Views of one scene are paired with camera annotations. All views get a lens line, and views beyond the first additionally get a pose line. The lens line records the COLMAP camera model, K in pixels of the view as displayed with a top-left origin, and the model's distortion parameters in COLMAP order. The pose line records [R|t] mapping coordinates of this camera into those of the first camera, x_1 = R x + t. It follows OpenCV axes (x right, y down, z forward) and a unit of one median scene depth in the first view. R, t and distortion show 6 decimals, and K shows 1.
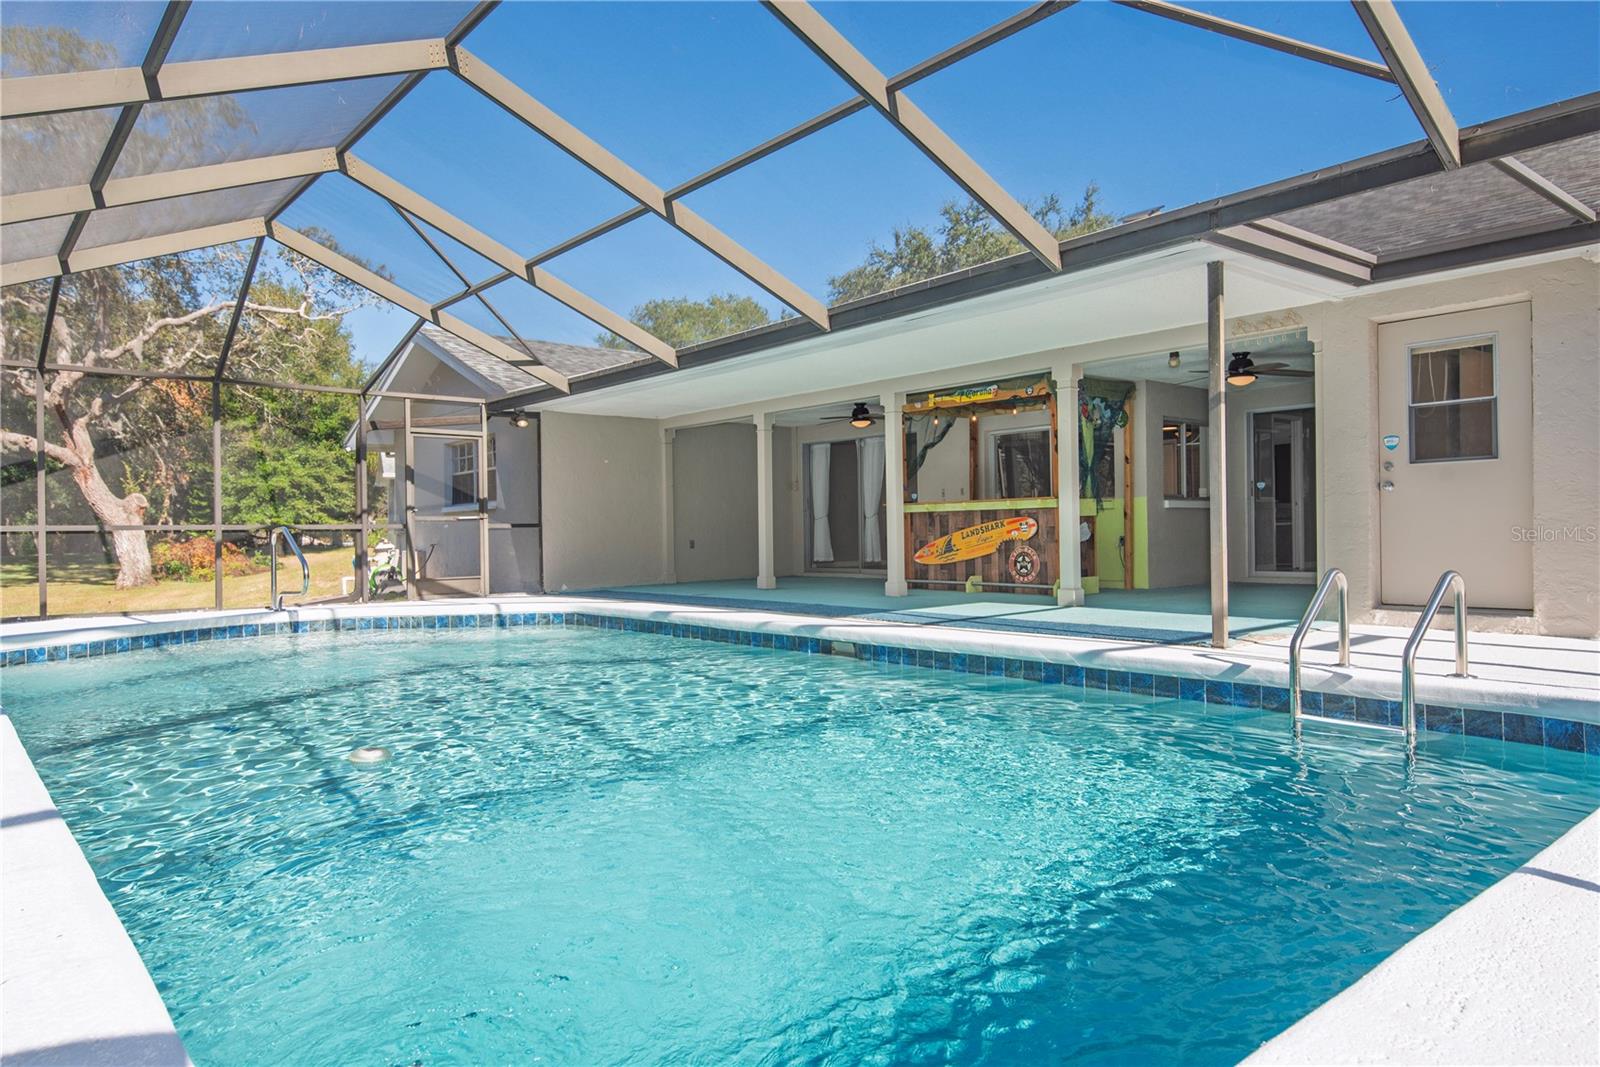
lens RADIAL K [[1022.2, 0, 795.1], [0, 1022.2, 530.0], [0, 0, 1]] dist [-0.002014, -0.000158]
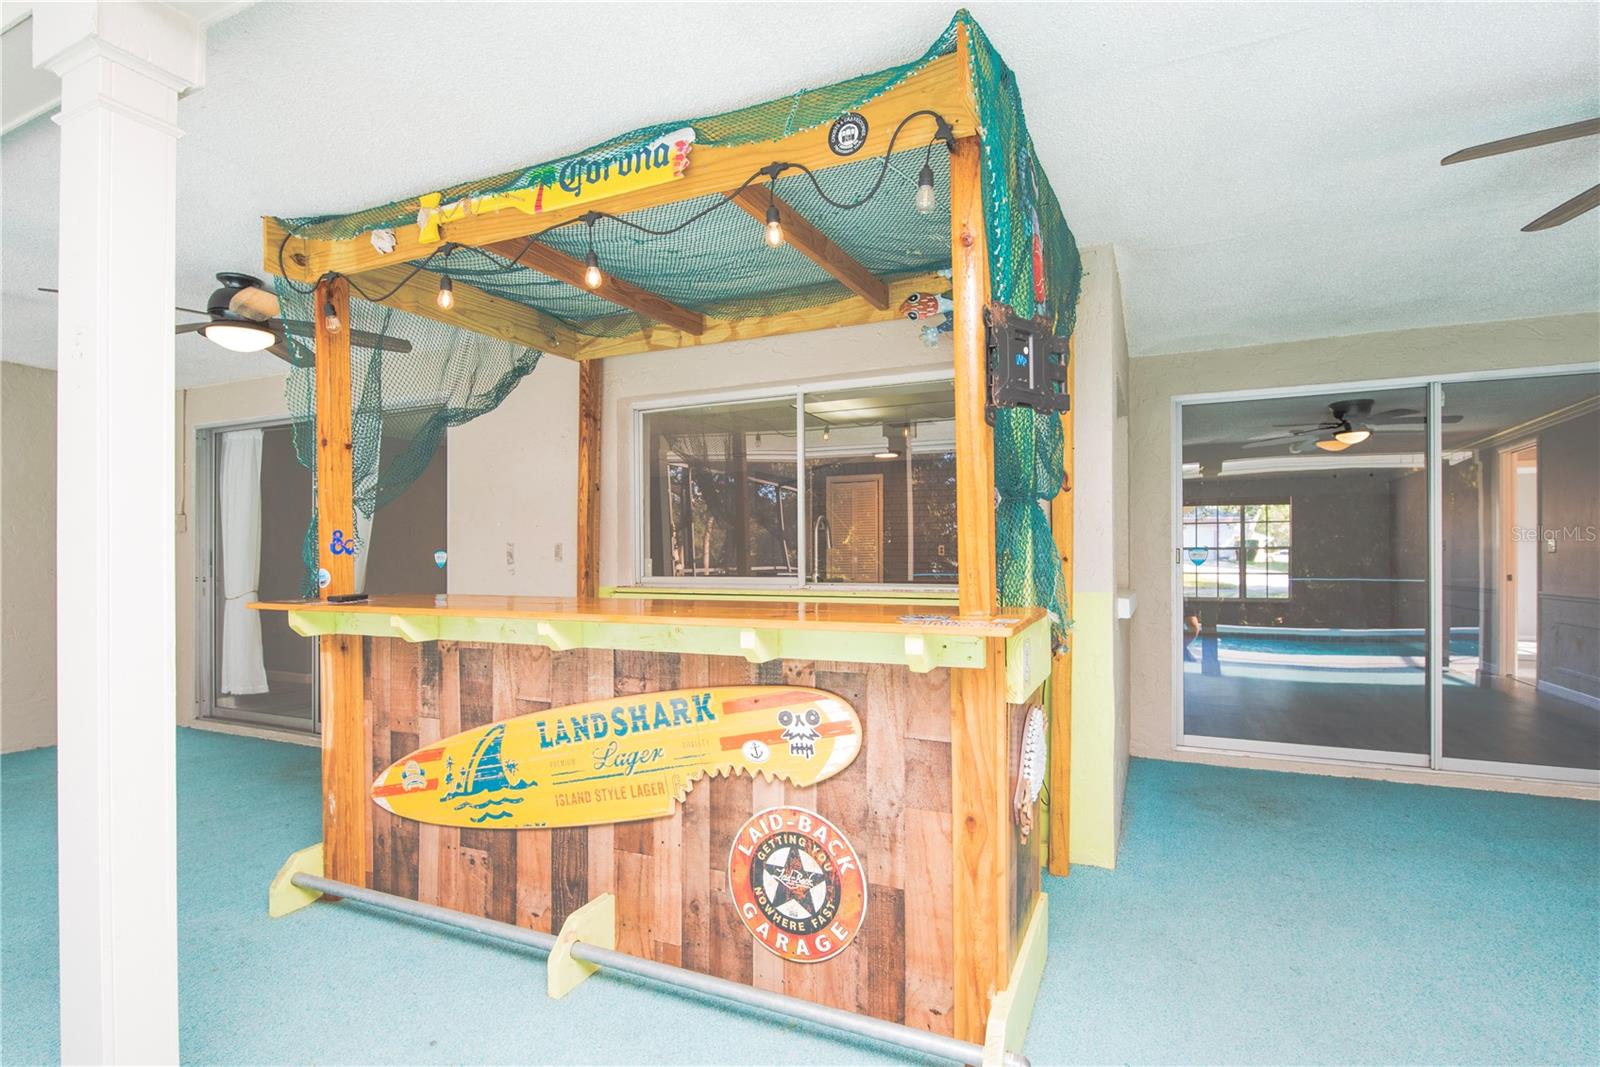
lens RADIAL K [[773.9, 0, 800.7], [0, 773.9, 544.0], [0, 0, 1]] dist [-0.001500, -0.000083]
pose [[0.904816, 0.018016, 0.425422, 0.136167], [-0.009966, 0.999727, -0.021140, -0.039889], [-0.425687, 0.014888, 0.904748, 0.777270]]
